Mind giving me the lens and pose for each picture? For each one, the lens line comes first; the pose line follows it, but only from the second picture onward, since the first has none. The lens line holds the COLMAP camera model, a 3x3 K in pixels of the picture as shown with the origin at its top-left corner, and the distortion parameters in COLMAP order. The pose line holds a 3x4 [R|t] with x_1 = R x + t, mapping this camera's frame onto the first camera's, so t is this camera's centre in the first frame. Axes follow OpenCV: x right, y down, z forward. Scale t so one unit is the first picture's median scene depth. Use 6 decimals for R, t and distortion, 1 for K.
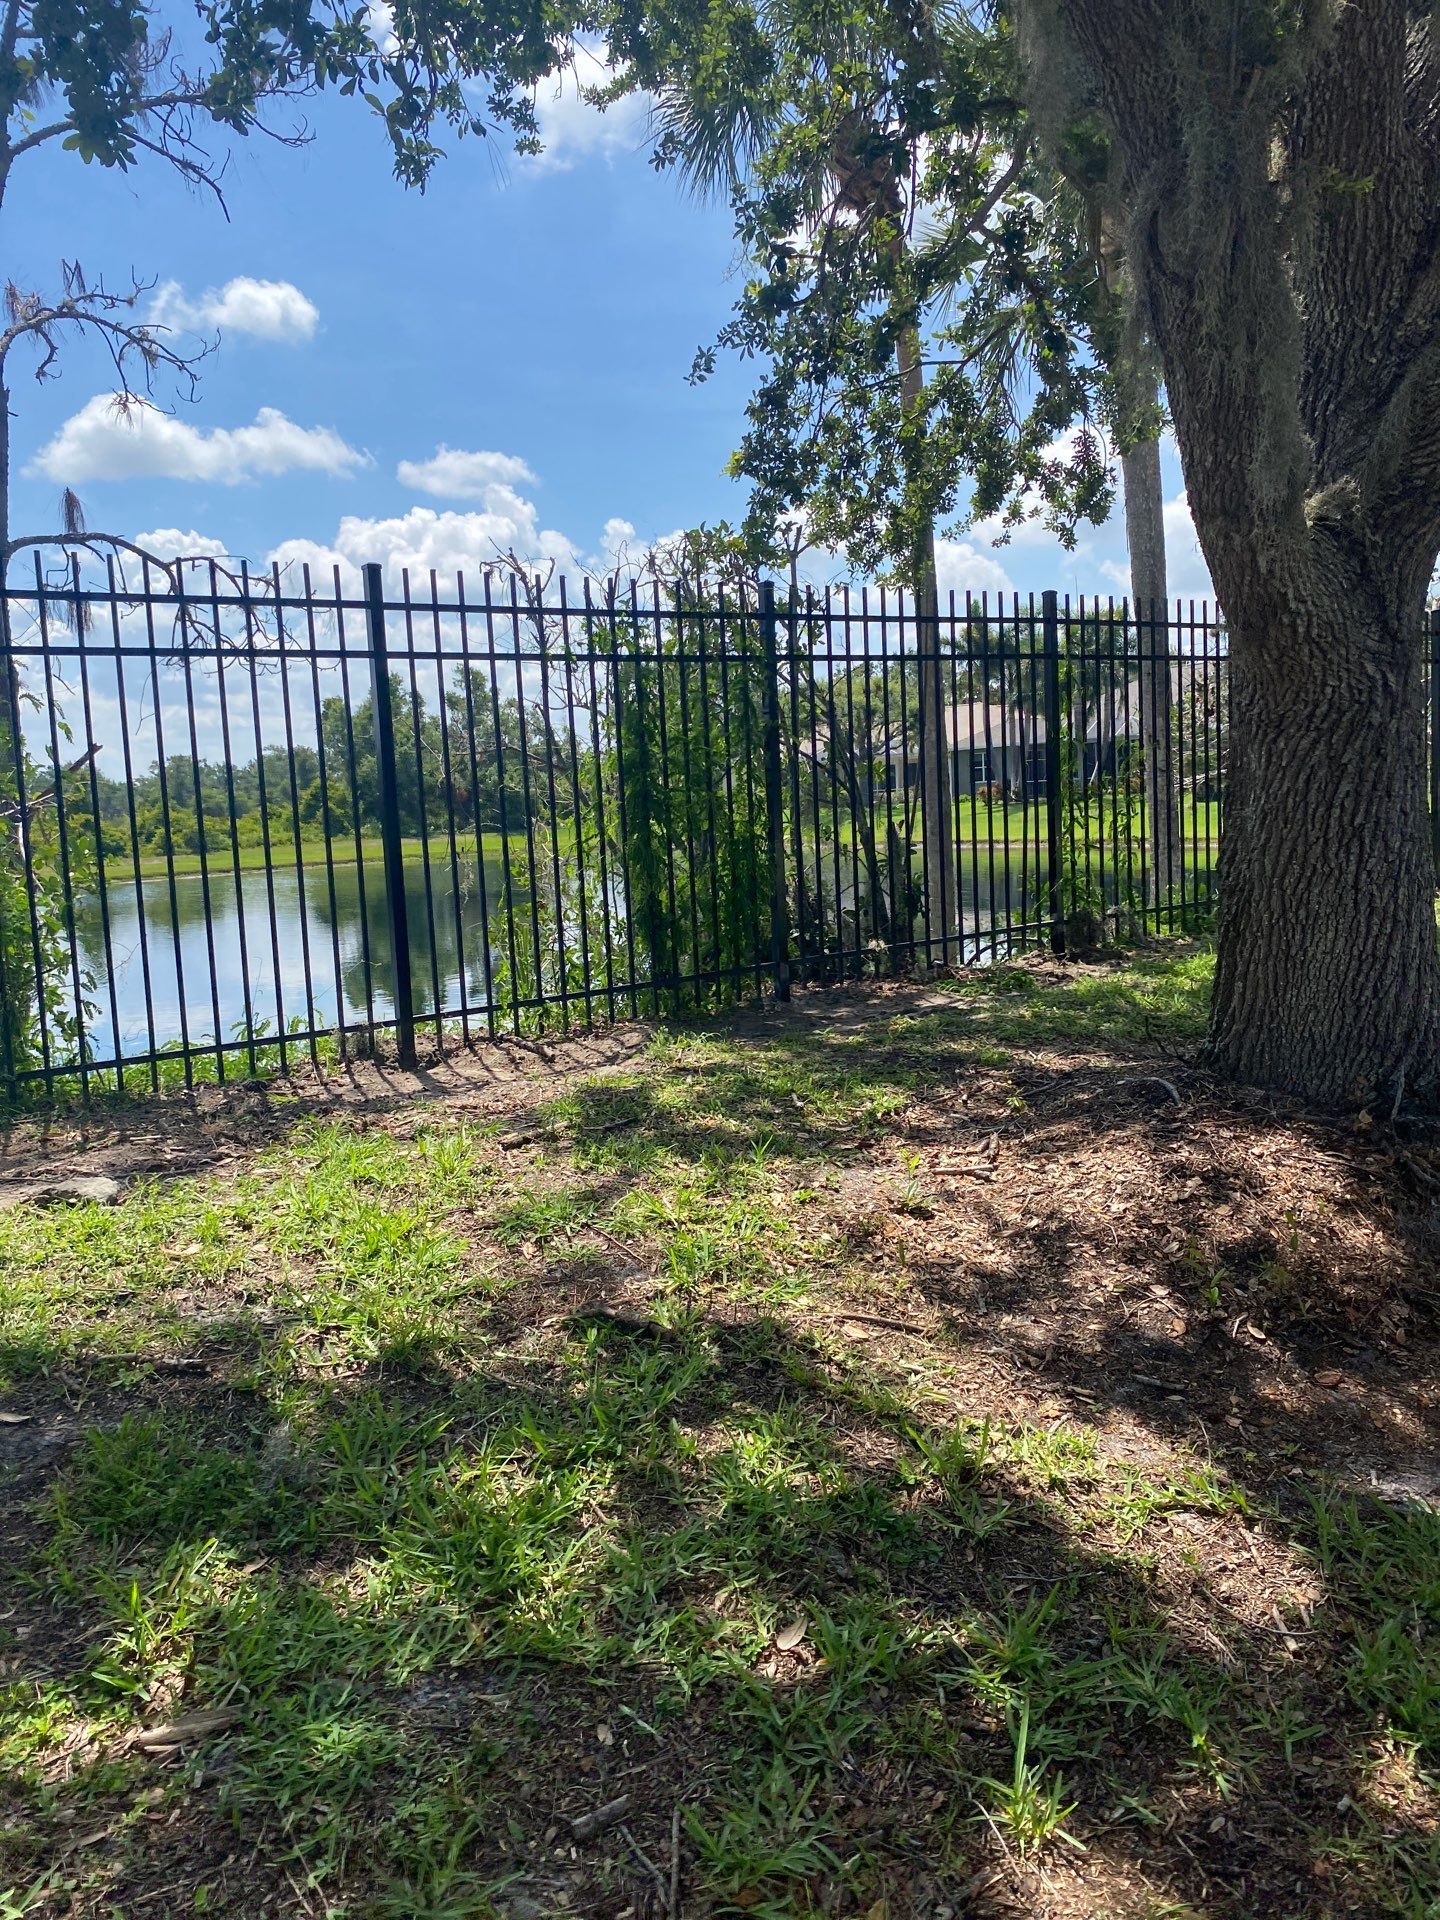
lens RADIAL K [[1485.4, 0, 723.4], [0, 1485.4, 933.6], [0, 0, 1]] dist [0.048435, -0.054066]
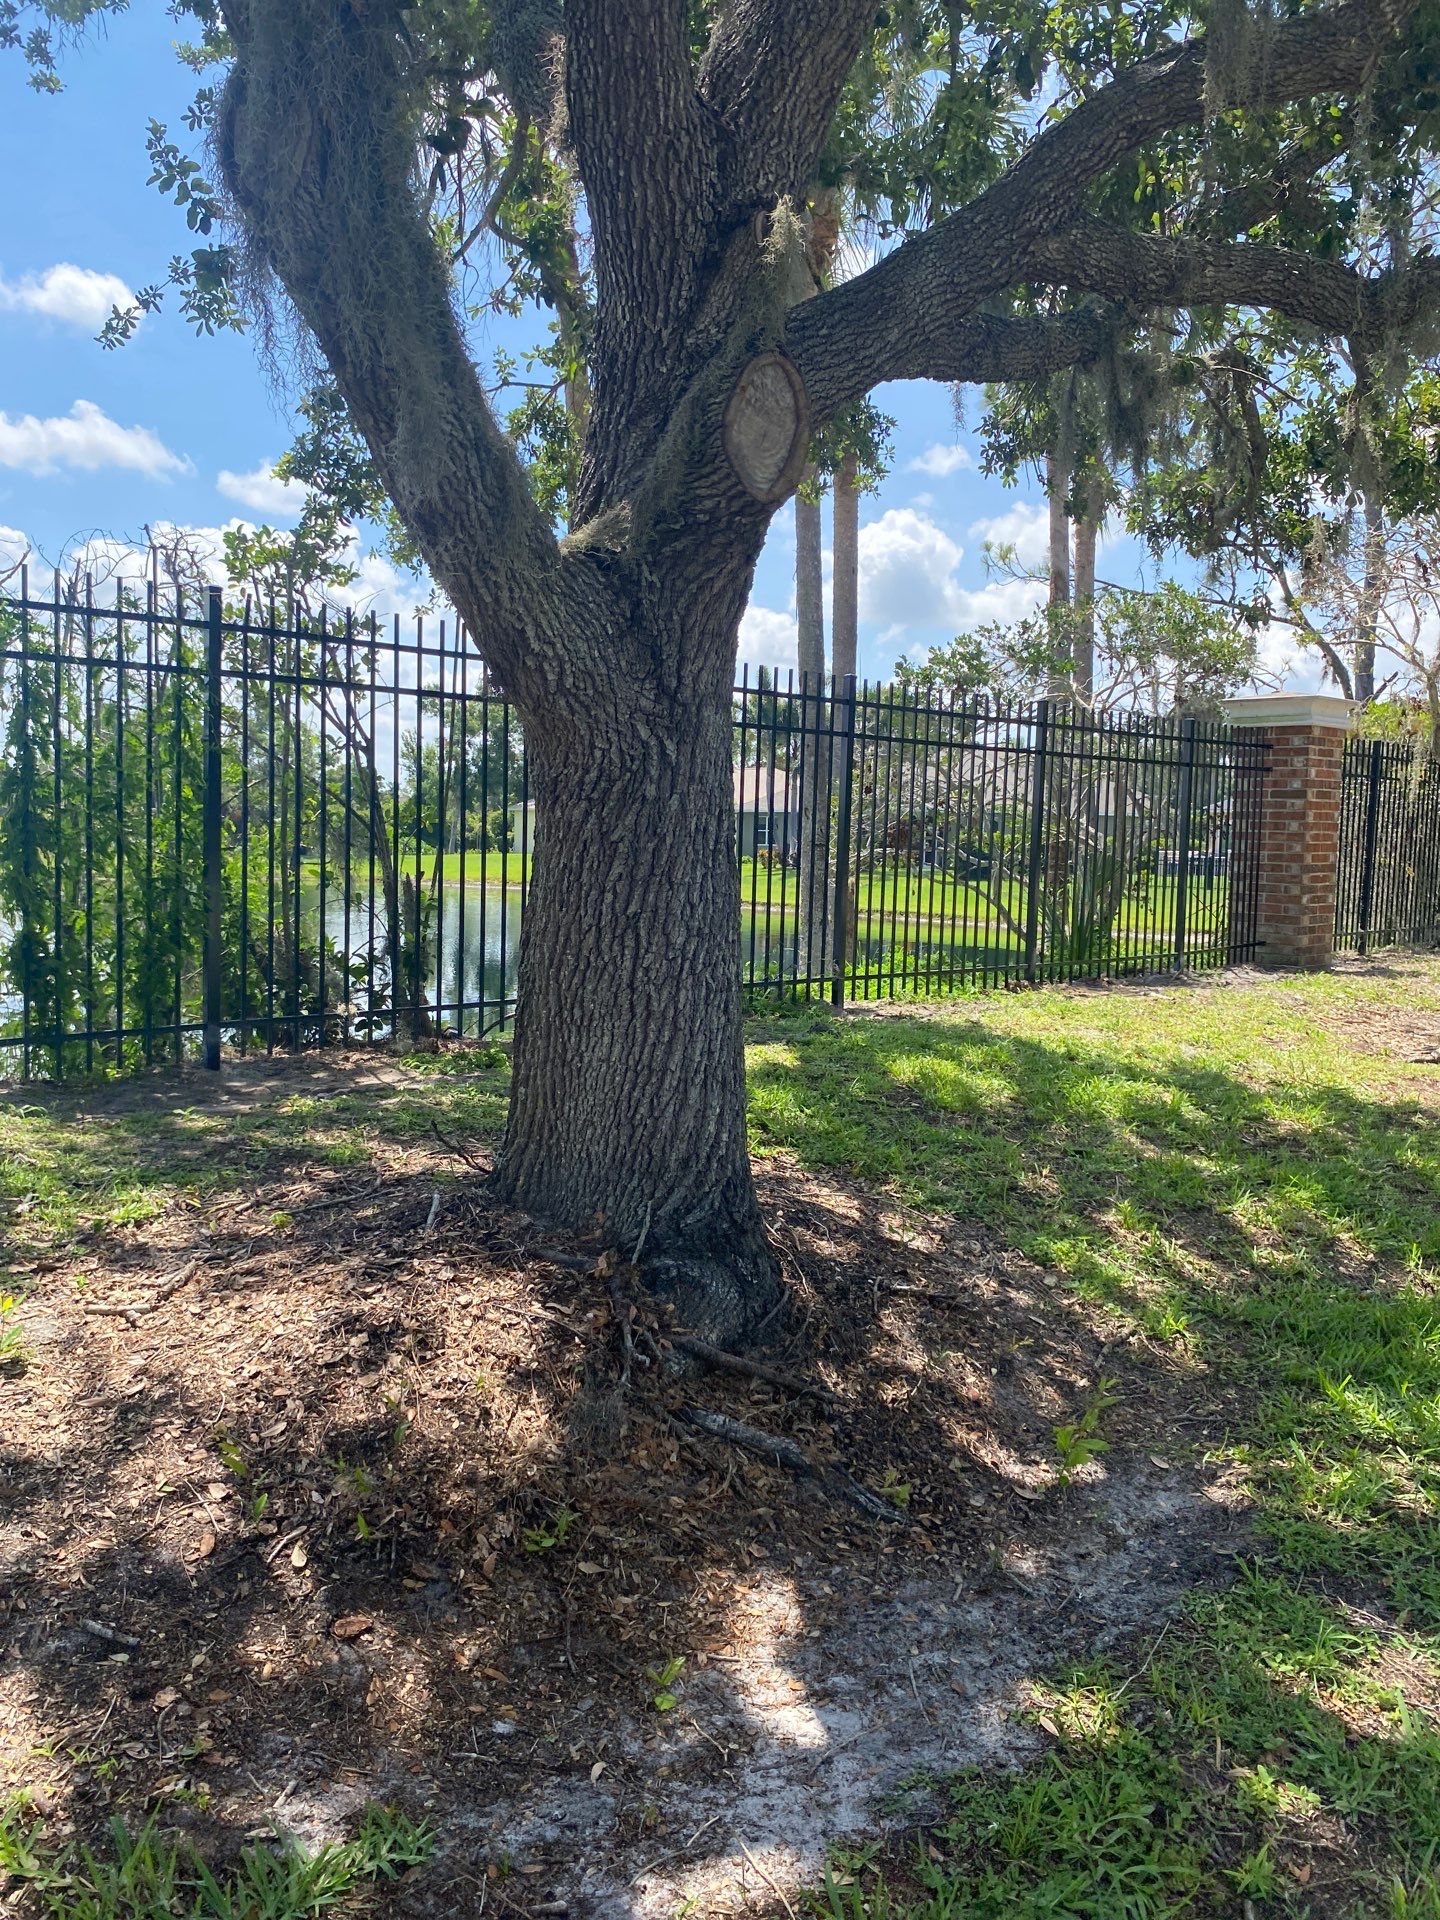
lens RADIAL K [[1485.4, 0, 723.4], [0, 1485.4, 933.6], [0, 0, 1]] dist [0.048435, -0.054066]
pose [[0.989265, 0.071557, 0.127415, 0.386331], [-0.067179, 0.997004, -0.038337, -0.033585], [-0.129777, 0.029366, 0.991108, 0.167615]]
